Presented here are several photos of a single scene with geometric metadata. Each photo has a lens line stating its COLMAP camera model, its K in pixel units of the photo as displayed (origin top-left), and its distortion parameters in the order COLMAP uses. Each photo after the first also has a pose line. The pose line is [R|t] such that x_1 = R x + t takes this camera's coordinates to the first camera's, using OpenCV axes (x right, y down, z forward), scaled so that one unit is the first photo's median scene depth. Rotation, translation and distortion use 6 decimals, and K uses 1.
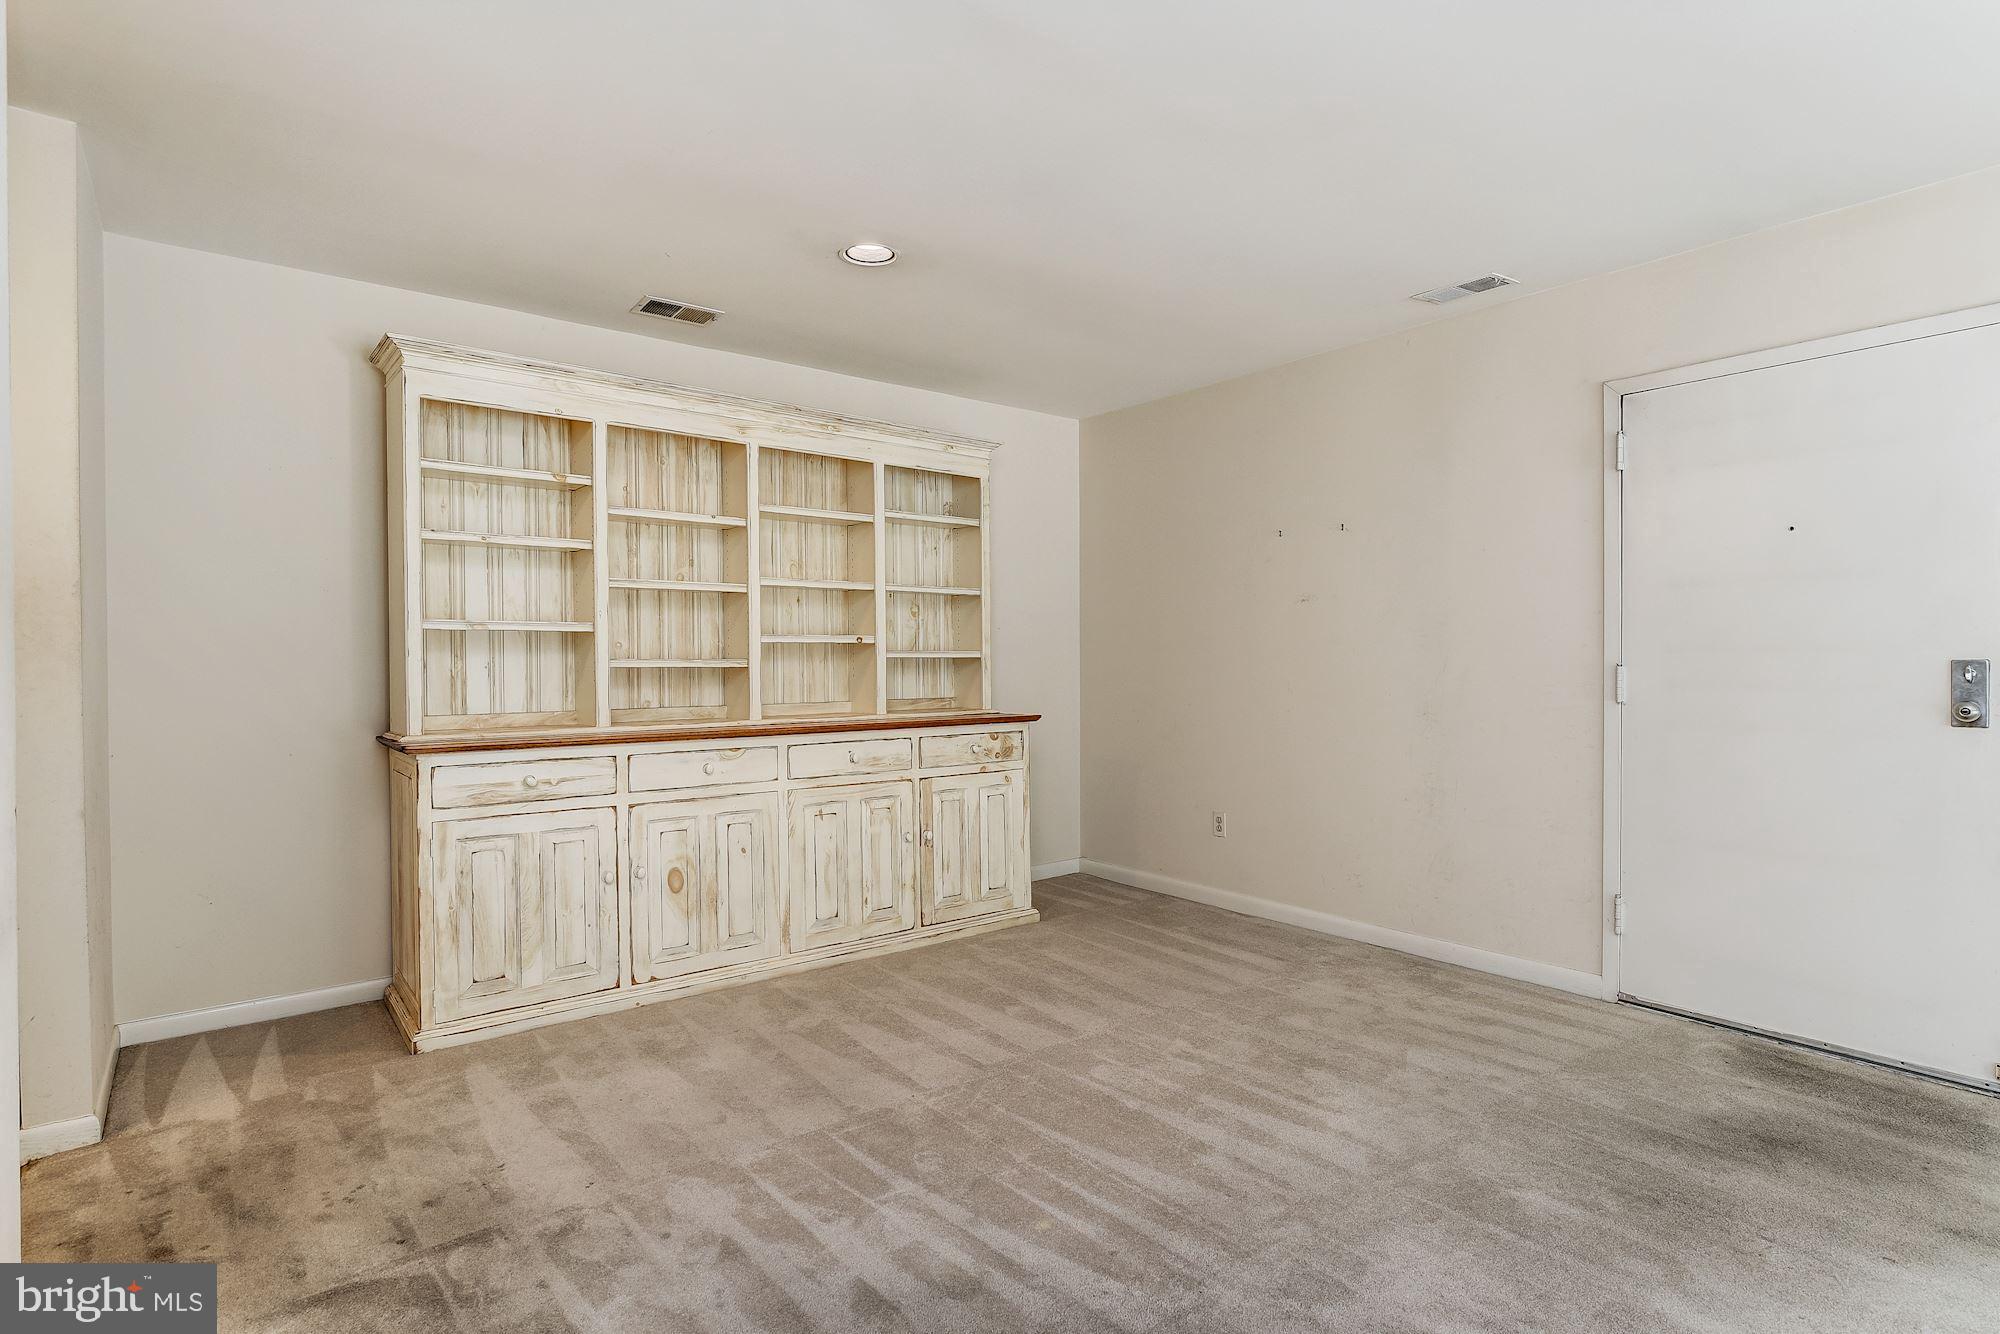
lens RADIAL K [[1007.9, 0, 993.5], [0, 1007.9, 673.8], [0, 0, 1]] dist [-0.006935, 0.004211]
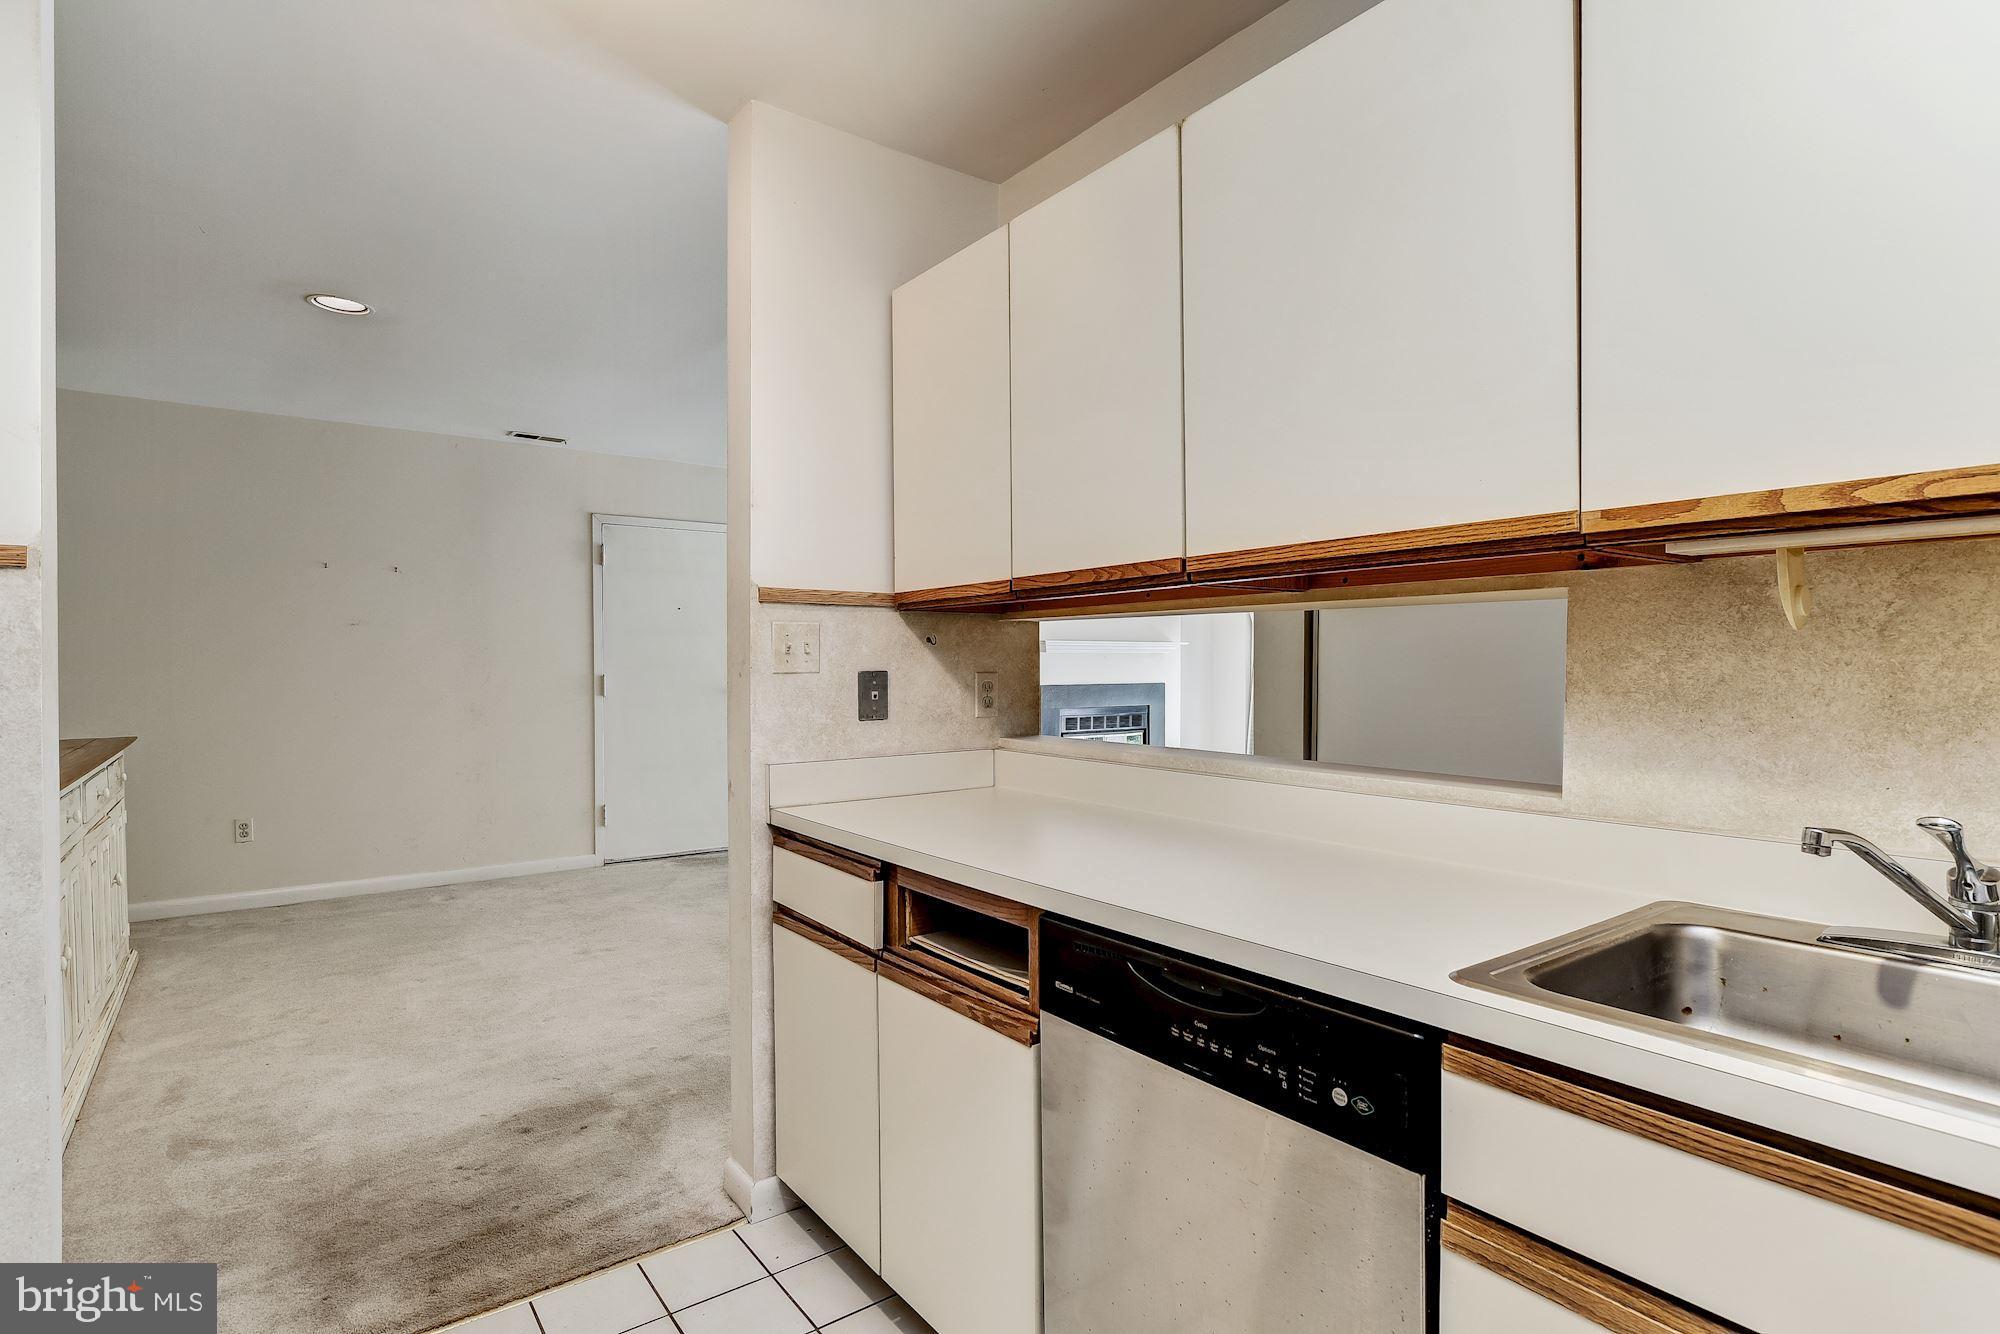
lens RADIAL K [[1007.9, 0, 1003.0], [0, 1007.9, 664.9], [0, 0, 1]] dist [-0.006935, 0.004211]
pose [[0.020285, -0.003554, 0.999788, -1.018580], [0.014647, 0.999887, 0.003257, -0.020359], [-0.999687, 0.014577, 0.020335, 0.228713]]
